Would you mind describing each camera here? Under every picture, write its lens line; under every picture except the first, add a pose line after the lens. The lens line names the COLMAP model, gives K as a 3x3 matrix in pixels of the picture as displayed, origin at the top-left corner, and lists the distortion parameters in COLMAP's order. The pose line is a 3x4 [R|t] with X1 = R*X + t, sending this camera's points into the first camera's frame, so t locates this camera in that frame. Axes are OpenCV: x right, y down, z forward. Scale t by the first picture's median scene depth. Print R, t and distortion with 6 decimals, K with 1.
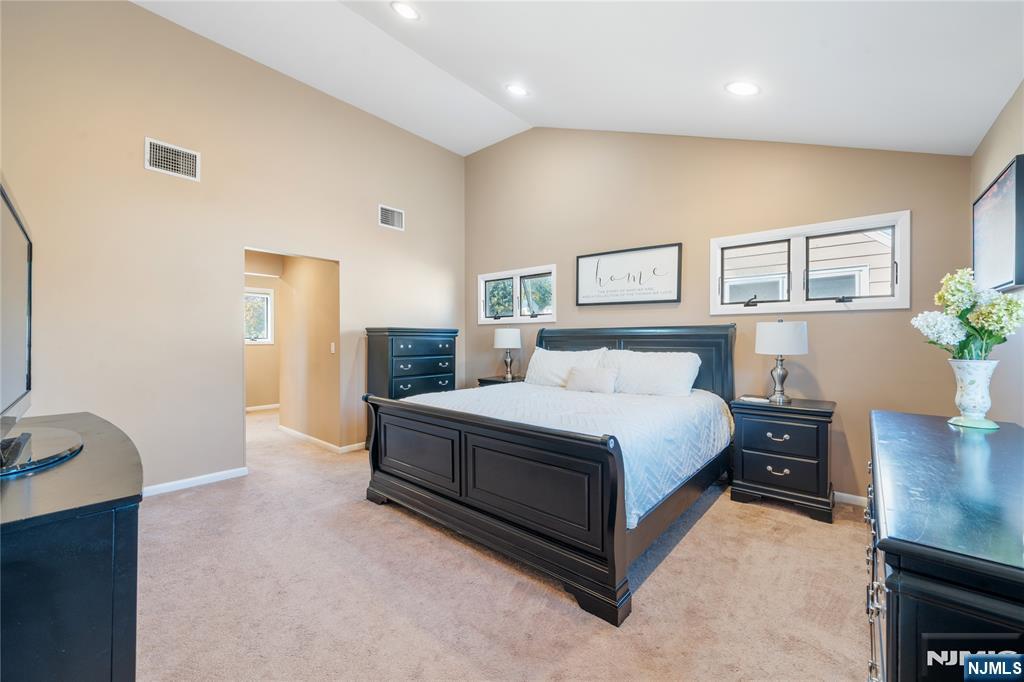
lens RADIAL K [[404.4, 0, 509.4], [0, 404.4, 339.1], [0, 0, 1]] dist [-0.003553, -0.000110]
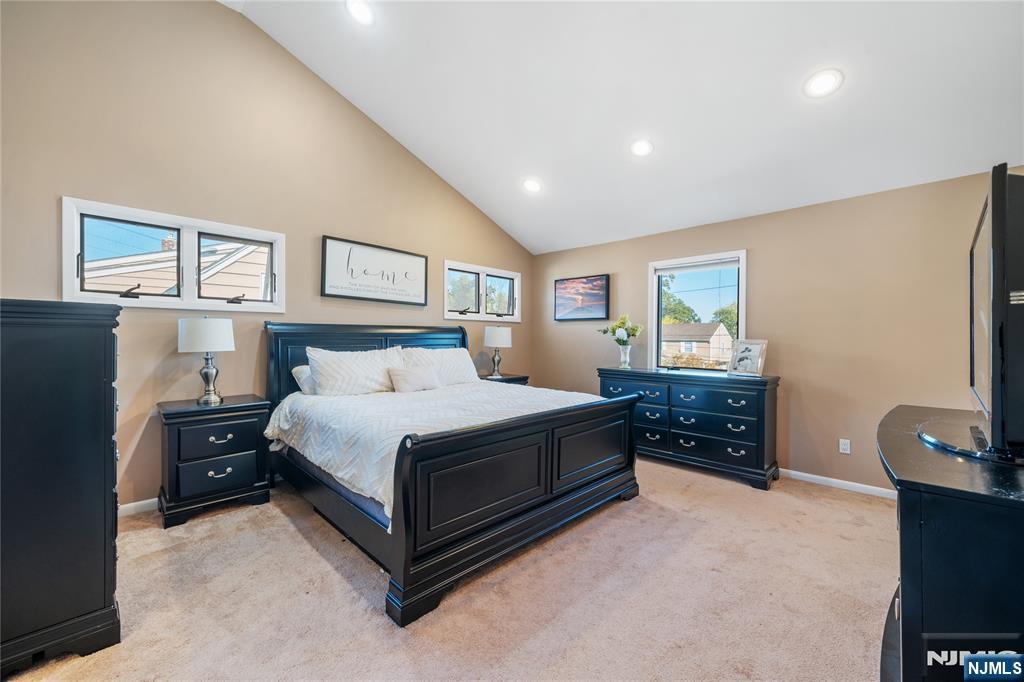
lens RADIAL K [[404.4, 0, 515.3], [0, 404.4, 336.9], [0, 0, 1]] dist [-0.003553, -0.000110]
pose [[0.055531, 0.003996, 0.998449, -0.686576], [-0.003721, 0.999986, -0.003795, 0.001916], [-0.998450, -0.003504, 0.055545, 0.627690]]
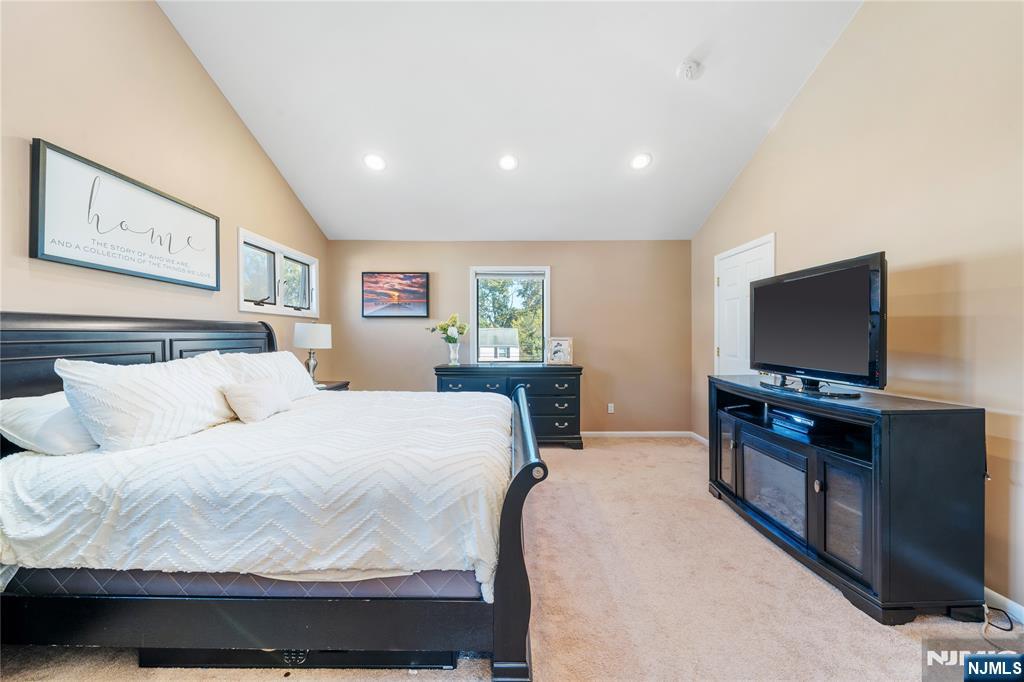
lens RADIAL K [[380.0, 0, 514.9], [0, 380.0, 337.1], [0, 0, 1]] dist [-0.001857, -0.000398]
pose [[-0.660372, -0.001514, 0.750937, -0.493795], [0.003024, 0.999985, 0.004675, -0.002004], [-0.750933, 0.005357, -0.660357, 0.981080]]
